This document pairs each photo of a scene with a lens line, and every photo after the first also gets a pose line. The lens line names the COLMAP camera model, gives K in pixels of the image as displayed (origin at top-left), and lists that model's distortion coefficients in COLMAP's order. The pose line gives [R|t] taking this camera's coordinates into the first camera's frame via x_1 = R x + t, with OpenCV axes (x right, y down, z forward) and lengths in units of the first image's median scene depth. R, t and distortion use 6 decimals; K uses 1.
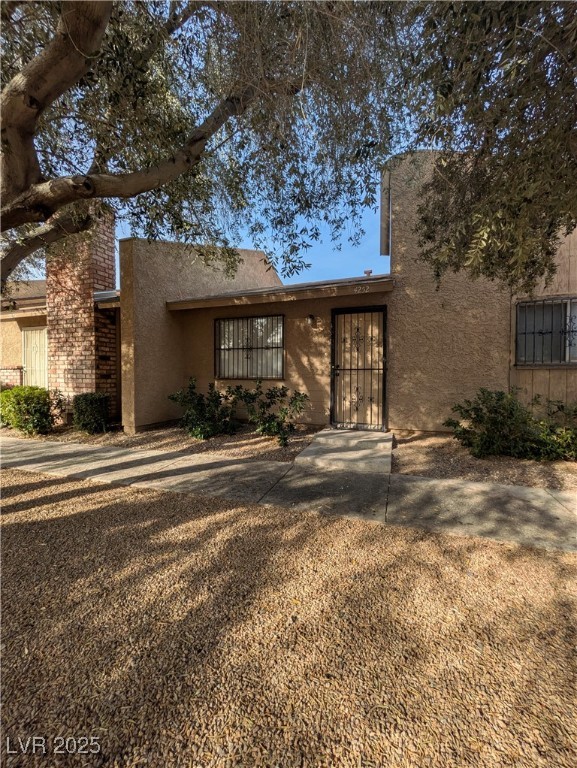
lens RADIAL K [[304.1, 0, 287.0], [0, 304.1, 382.1], [0, 0, 1]] dist [0.001859, 0.000431]
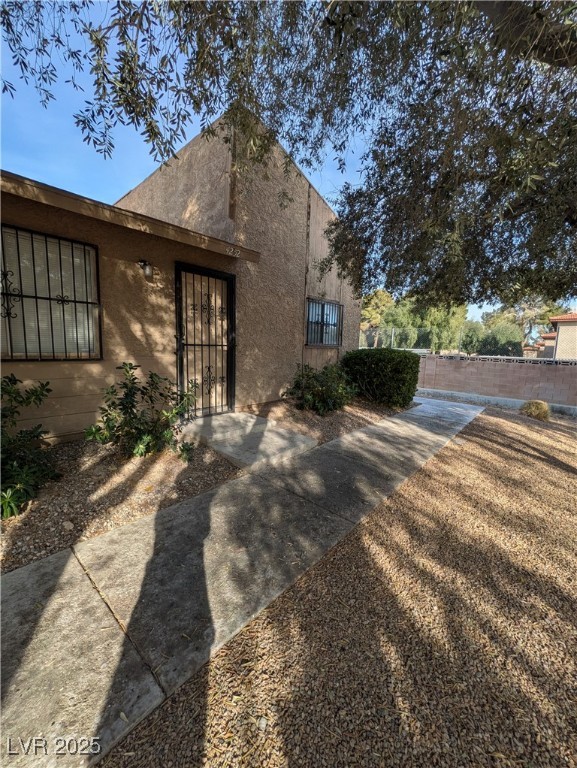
lens RADIAL K [[304.1, 0, 287.0], [0, 304.1, 383.8], [0, 0, 1]] dist [0.001859, 0.000431]
pose [[0.367525, -0.109023, 0.923601, -0.488552], [-0.008665, 0.992661, 0.120623, -0.039738], [-0.929973, -0.052335, 0.363883, 0.497396]]
